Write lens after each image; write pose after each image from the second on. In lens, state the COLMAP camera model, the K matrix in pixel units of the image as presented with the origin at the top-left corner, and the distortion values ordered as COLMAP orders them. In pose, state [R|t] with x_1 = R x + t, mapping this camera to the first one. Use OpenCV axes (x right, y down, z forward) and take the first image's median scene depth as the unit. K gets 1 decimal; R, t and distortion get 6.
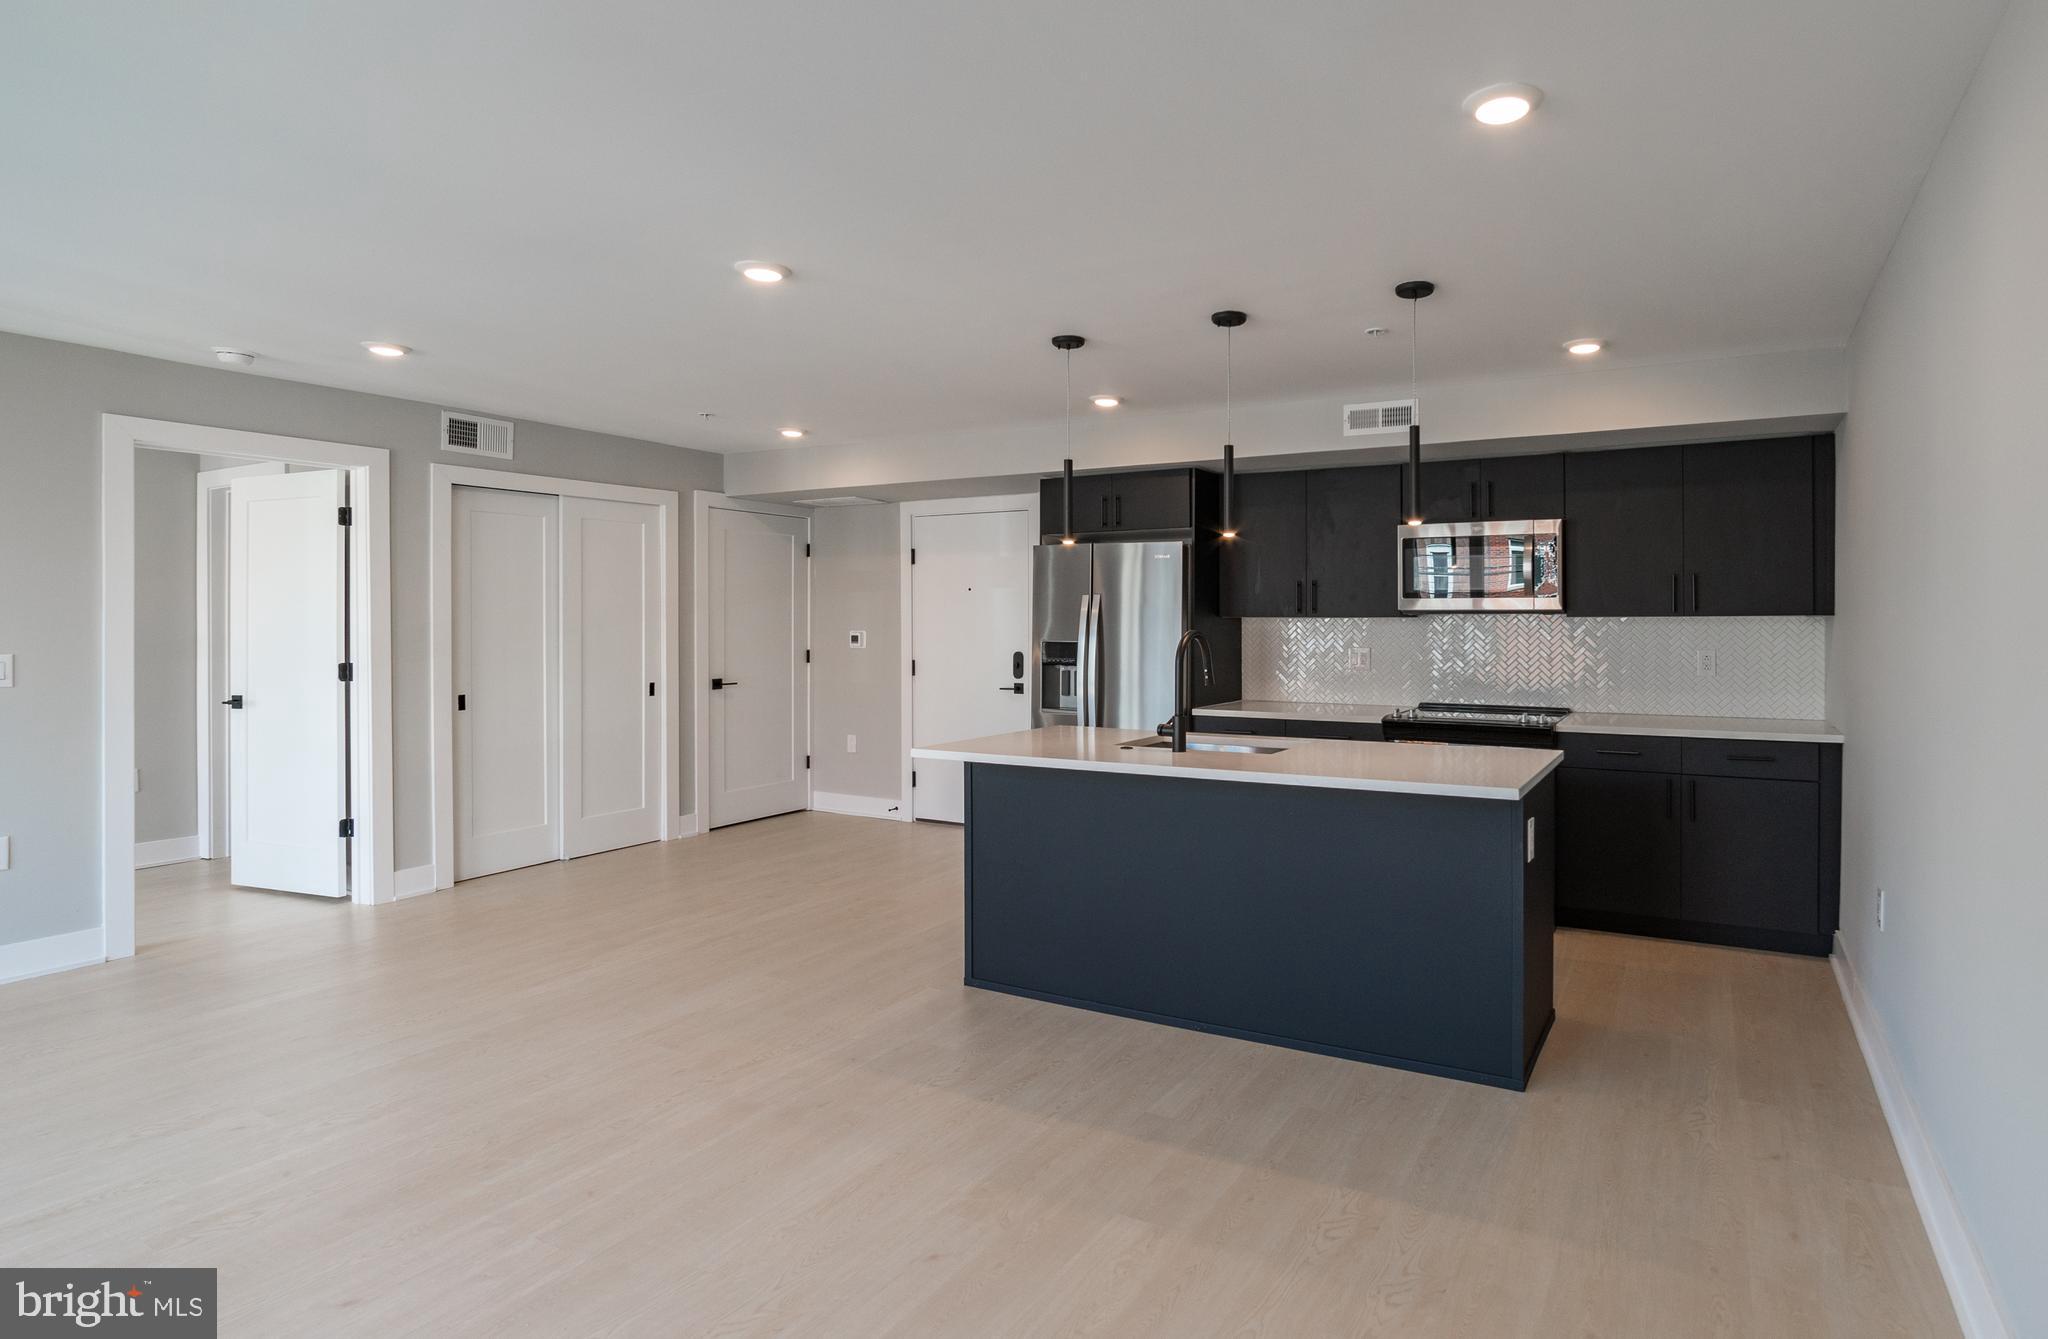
lens RADIAL K [[1051.2, 0, 1211.3], [0, 1051.2, 616.7], [0, 0, 1]] dist [-0.012345, 0.000909]
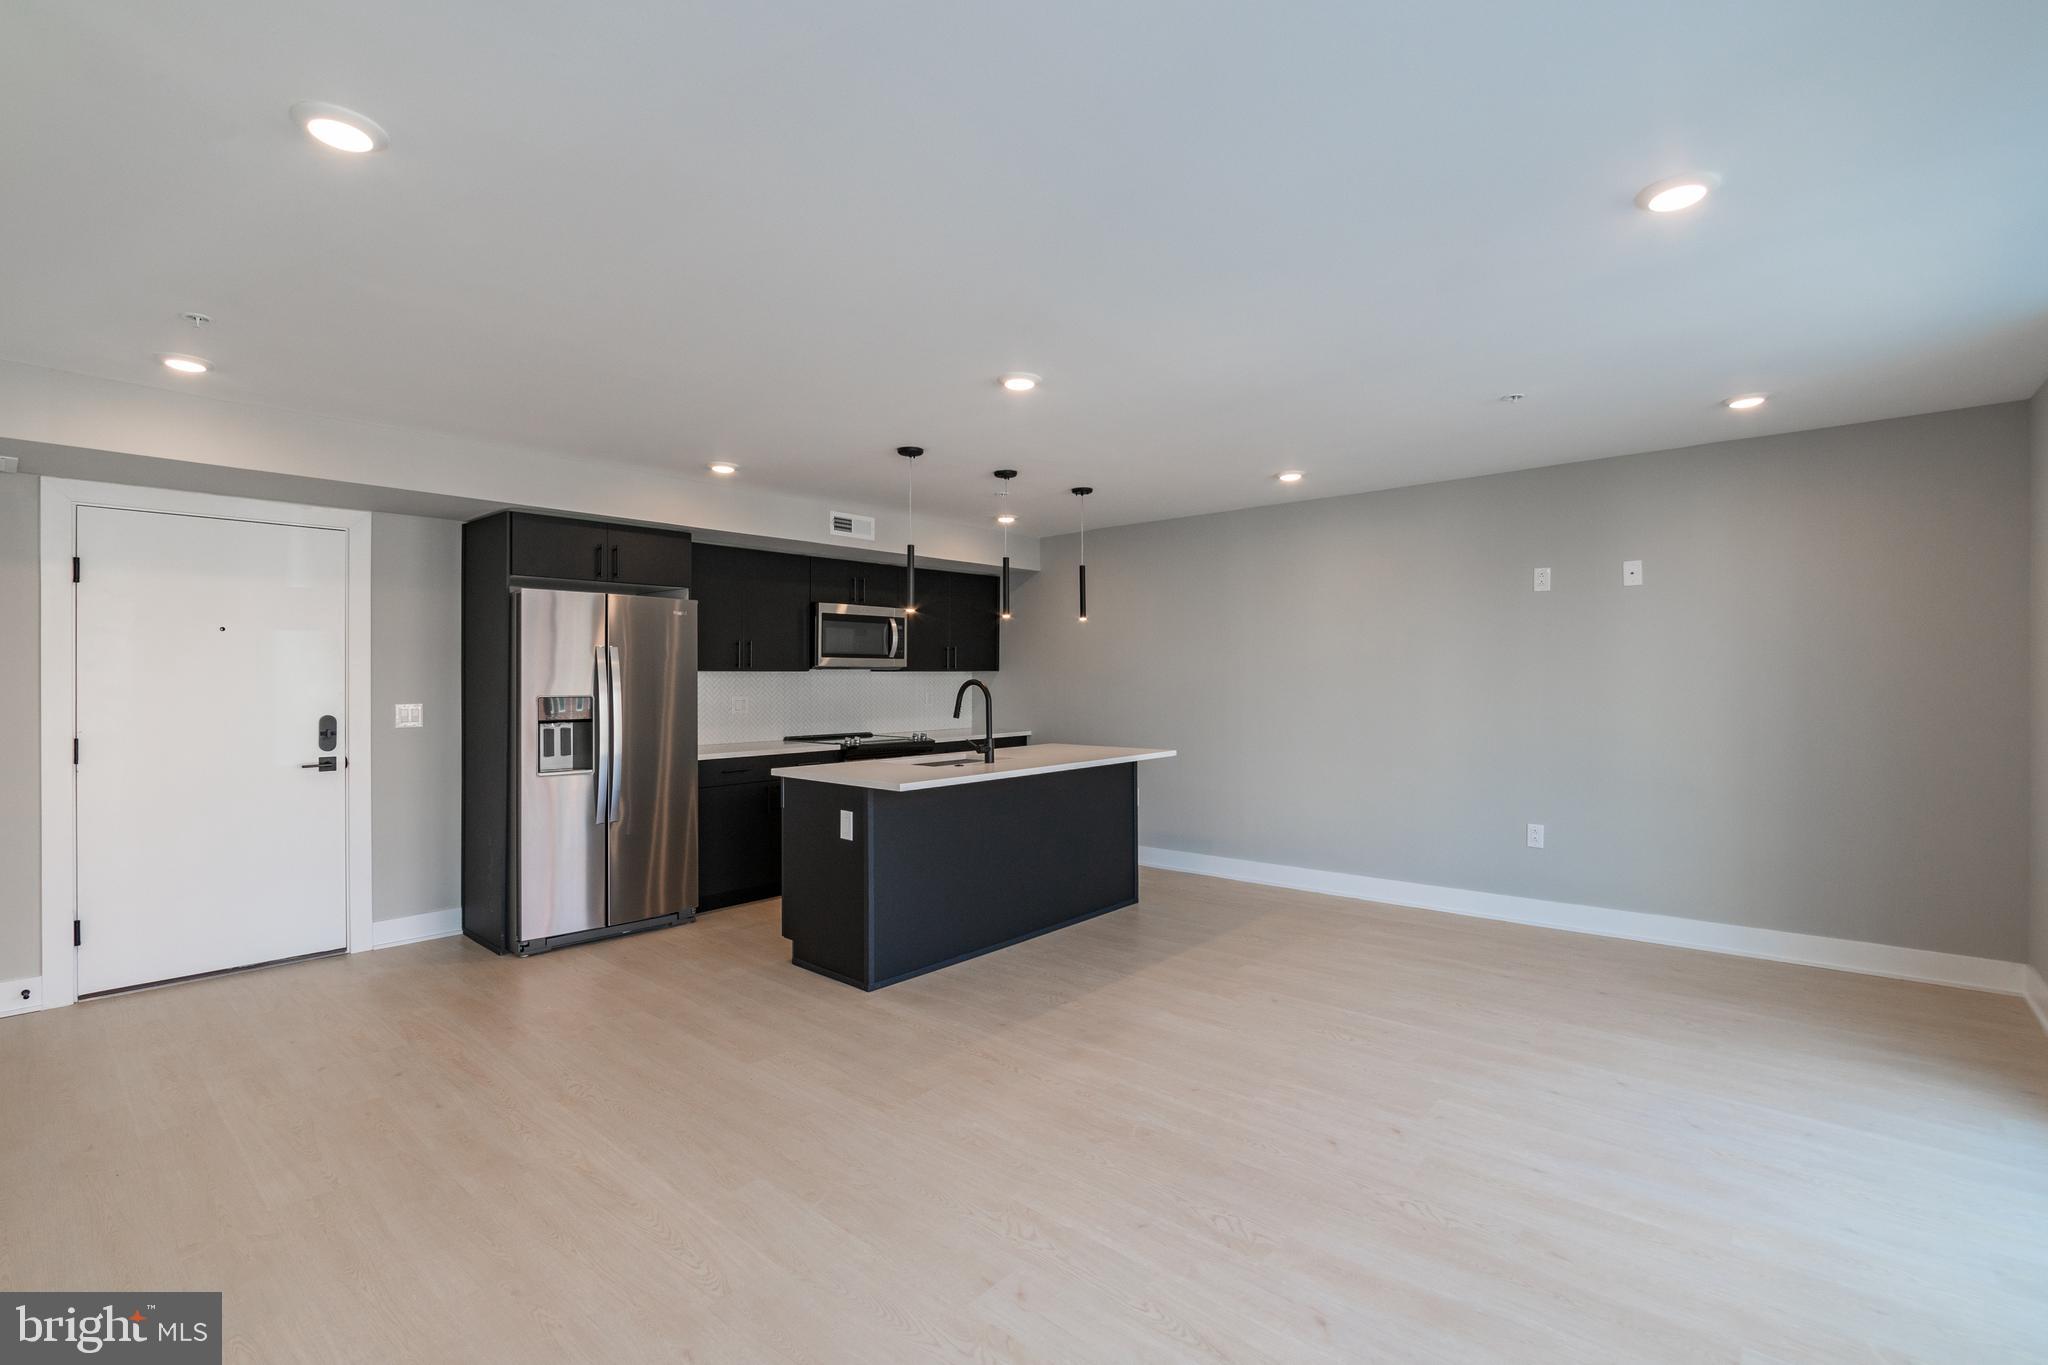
lens RADIAL K [[918.1, 0, 1029.2], [0, 918.1, 675.6], [0, 0, 1]] dist [-0.012071, -0.000635]
pose [[0.252591, -0.000309, 0.967573, -0.878172], [-0.001304, 0.999999, 0.000660, 0.004483], [-0.967572, -0.001428, 0.252590, 0.440066]]
